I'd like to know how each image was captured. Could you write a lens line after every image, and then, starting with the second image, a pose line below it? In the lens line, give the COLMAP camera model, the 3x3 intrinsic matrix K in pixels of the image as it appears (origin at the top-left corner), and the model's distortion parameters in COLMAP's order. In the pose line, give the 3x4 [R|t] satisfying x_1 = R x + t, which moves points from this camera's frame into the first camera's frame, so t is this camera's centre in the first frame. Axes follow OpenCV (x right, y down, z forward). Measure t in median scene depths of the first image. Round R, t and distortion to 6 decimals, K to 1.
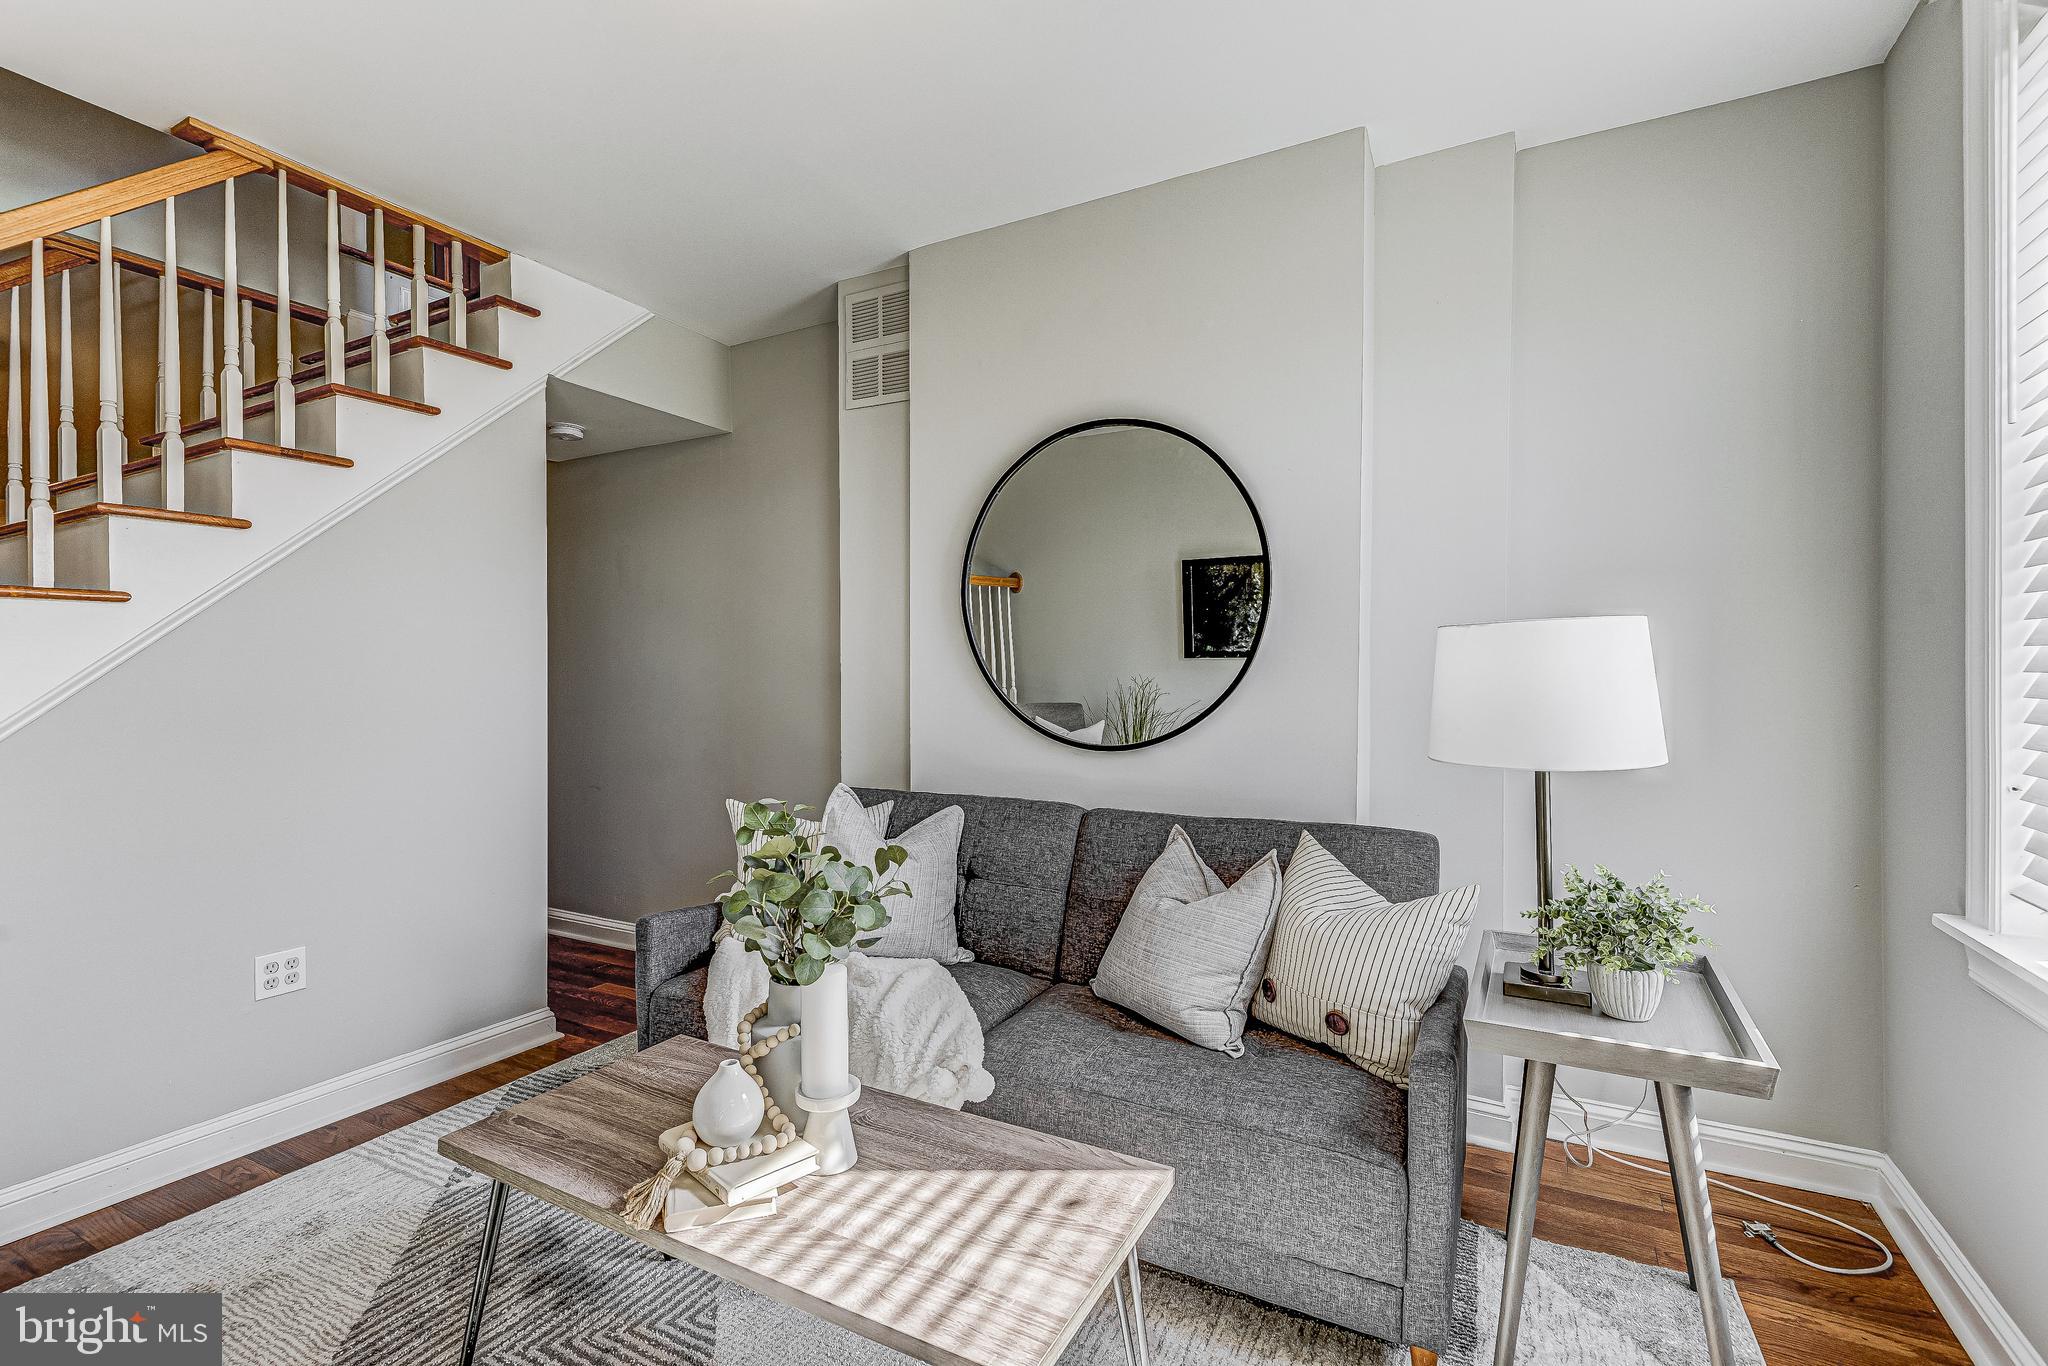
lens RADIAL K [[905.2, 0, 1024.0], [0, 905.2, 683.0], [0, 0, 1]] dist [0.003736, 0.000186]
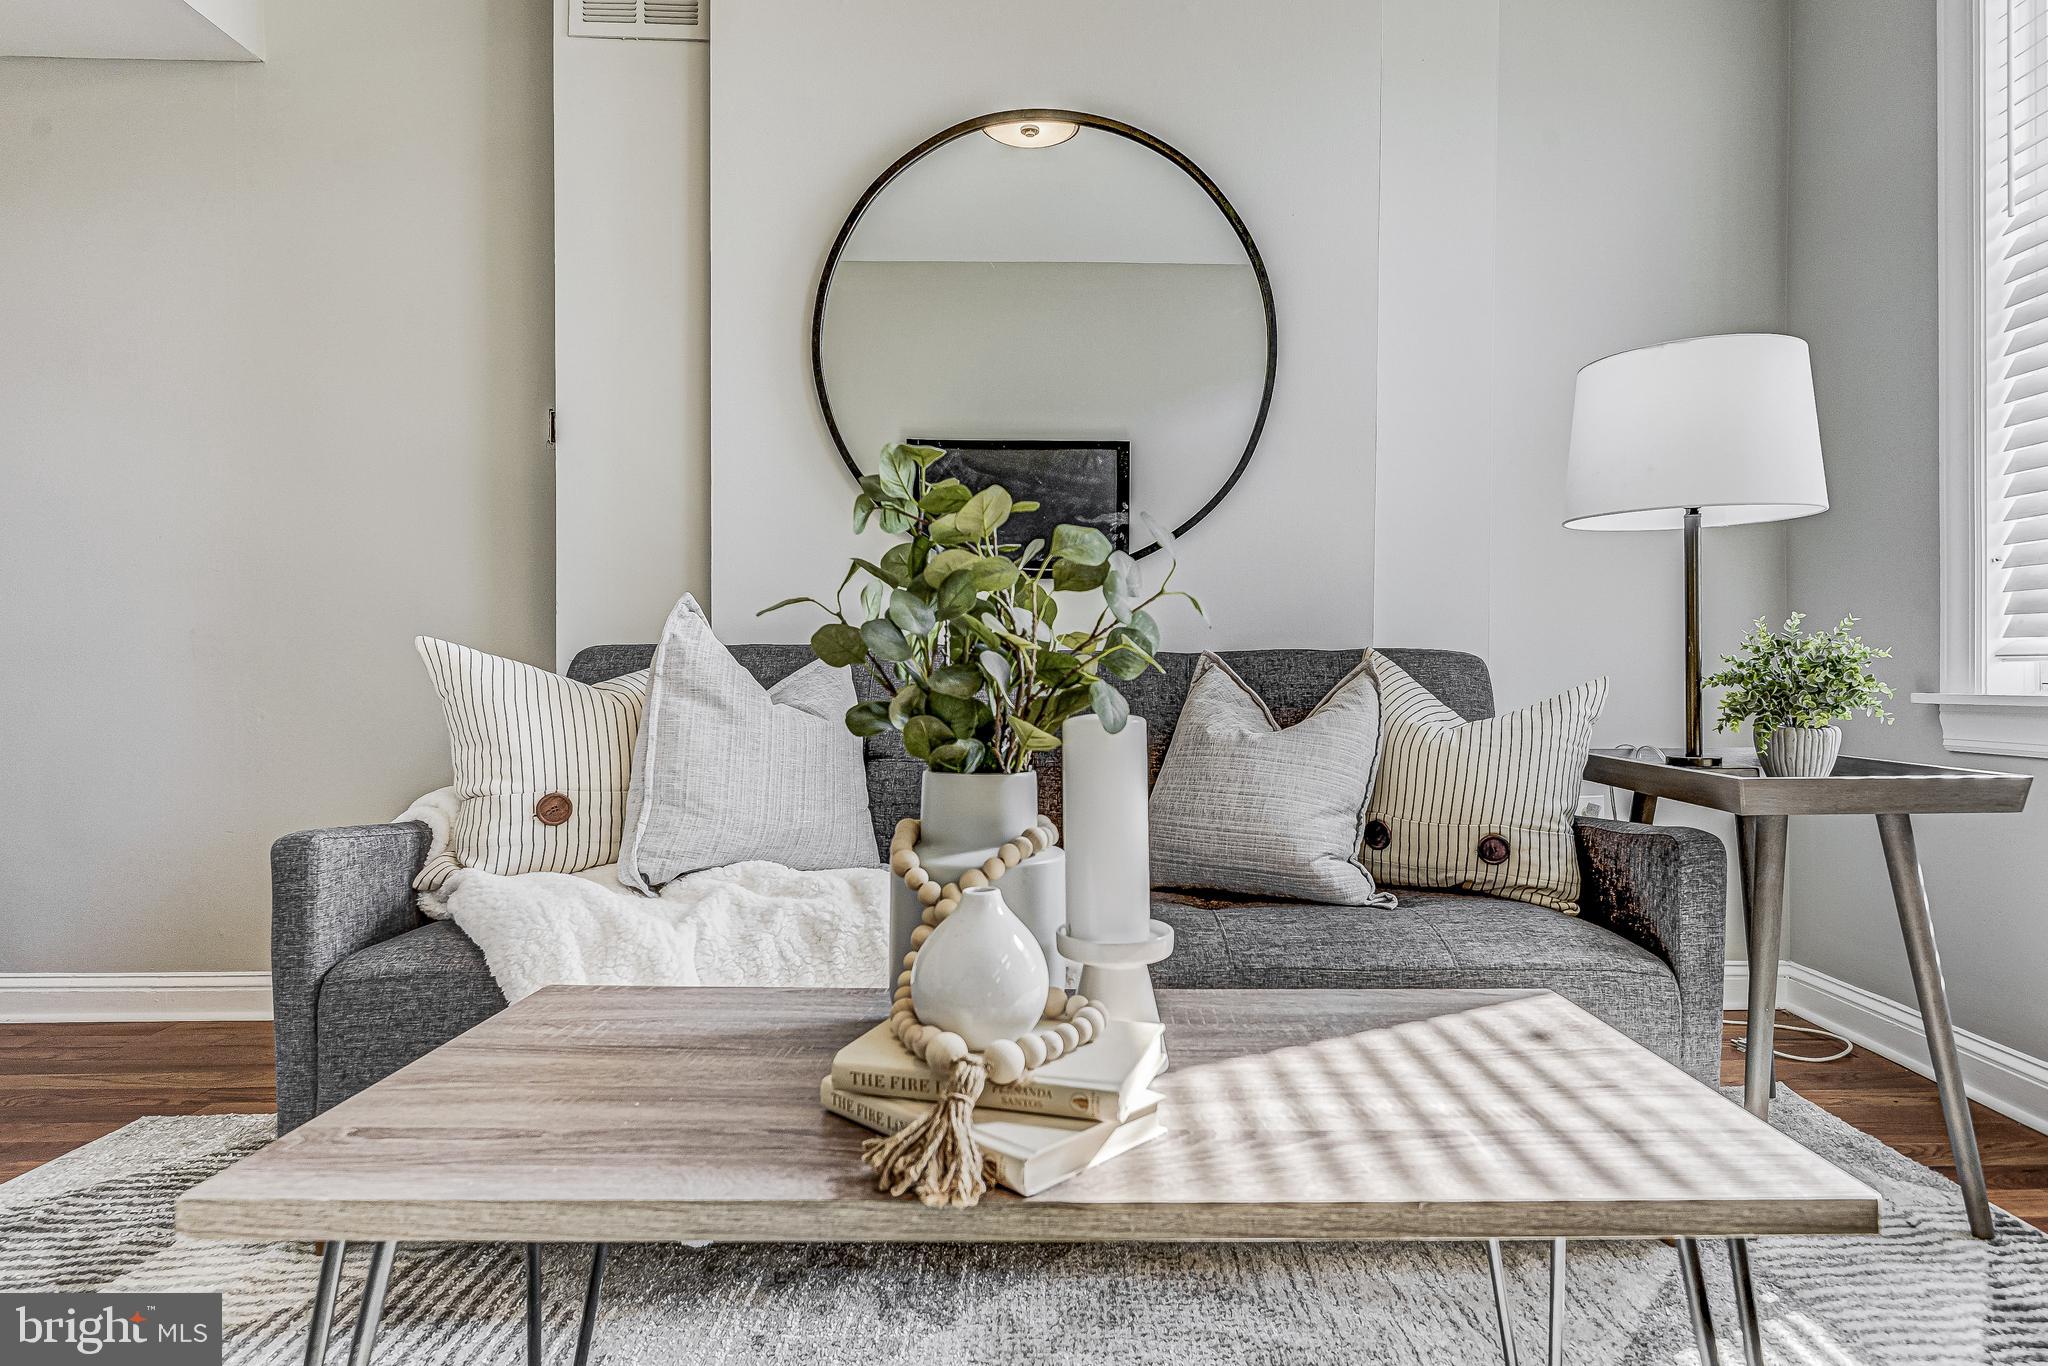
lens RADIAL K [[1106.1, 0, 1024.0], [0, 1106.1, 683.0], [0, 0, 1]] dist [-0.000297, -0.000061]
pose [[0.875934, 0.005027, 0.482405, -0.564948], [-0.001747, 0.999972, -0.007249, 0.274661], [-0.482428, 0.005507, 0.875918, 0.401663]]
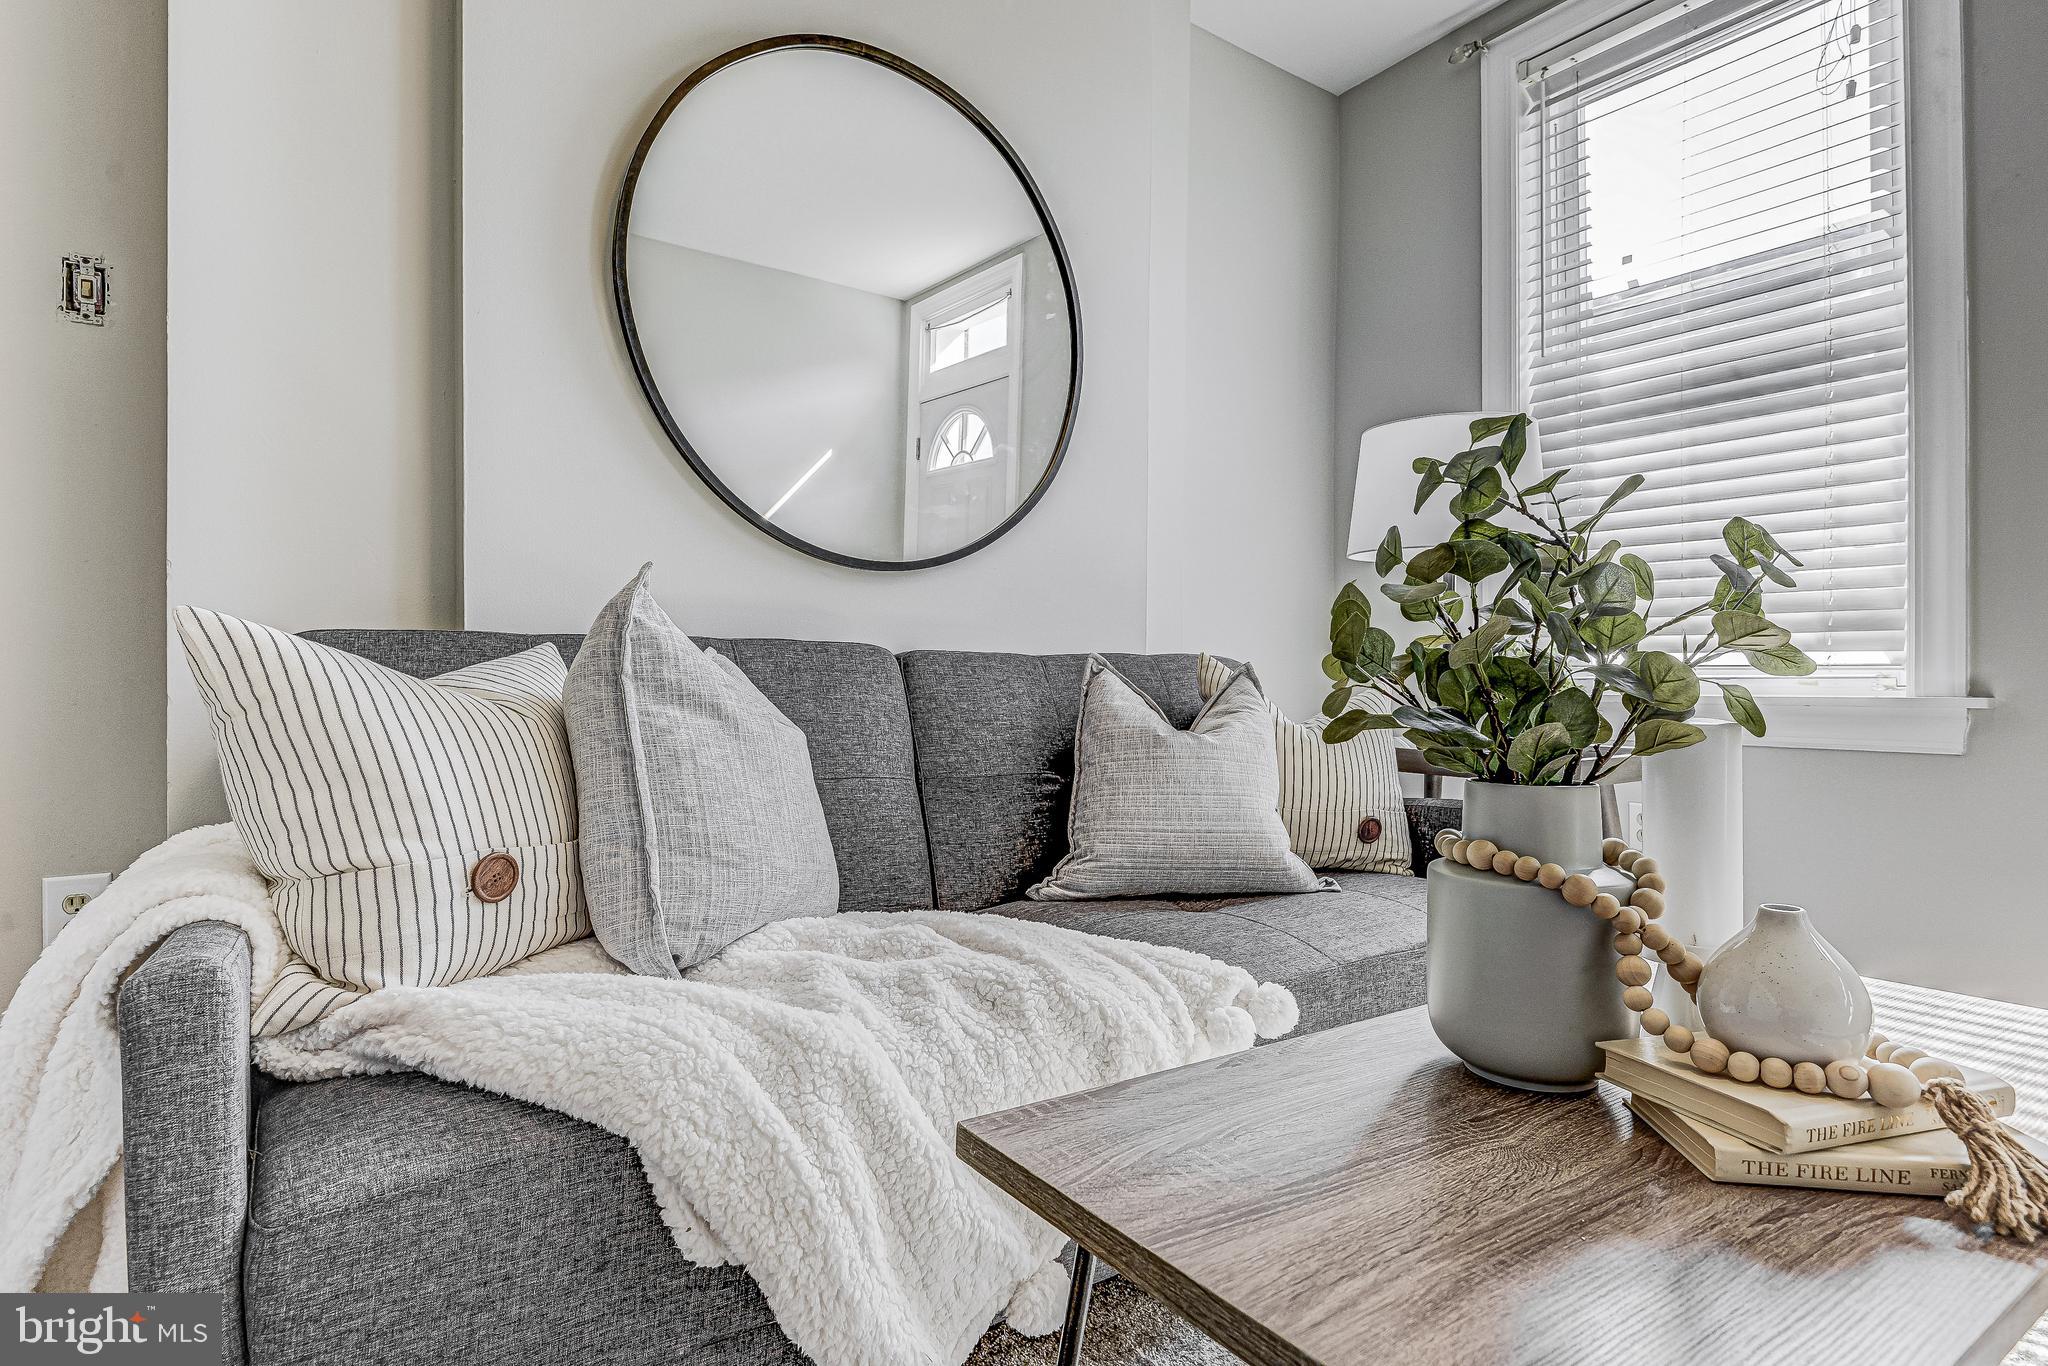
lens RADIAL K [[1070.9, 0, 1024.0], [0, 1070.9, 683.0], [0, 0, 1]] dist [-0.006444, -0.001533]
pose [[0.450907, 0.006554, 0.892547, -0.905465], [0.001980, 0.999963, -0.008342, 0.272399], [-0.892569, 0.005529, 0.450878, 0.955362]]
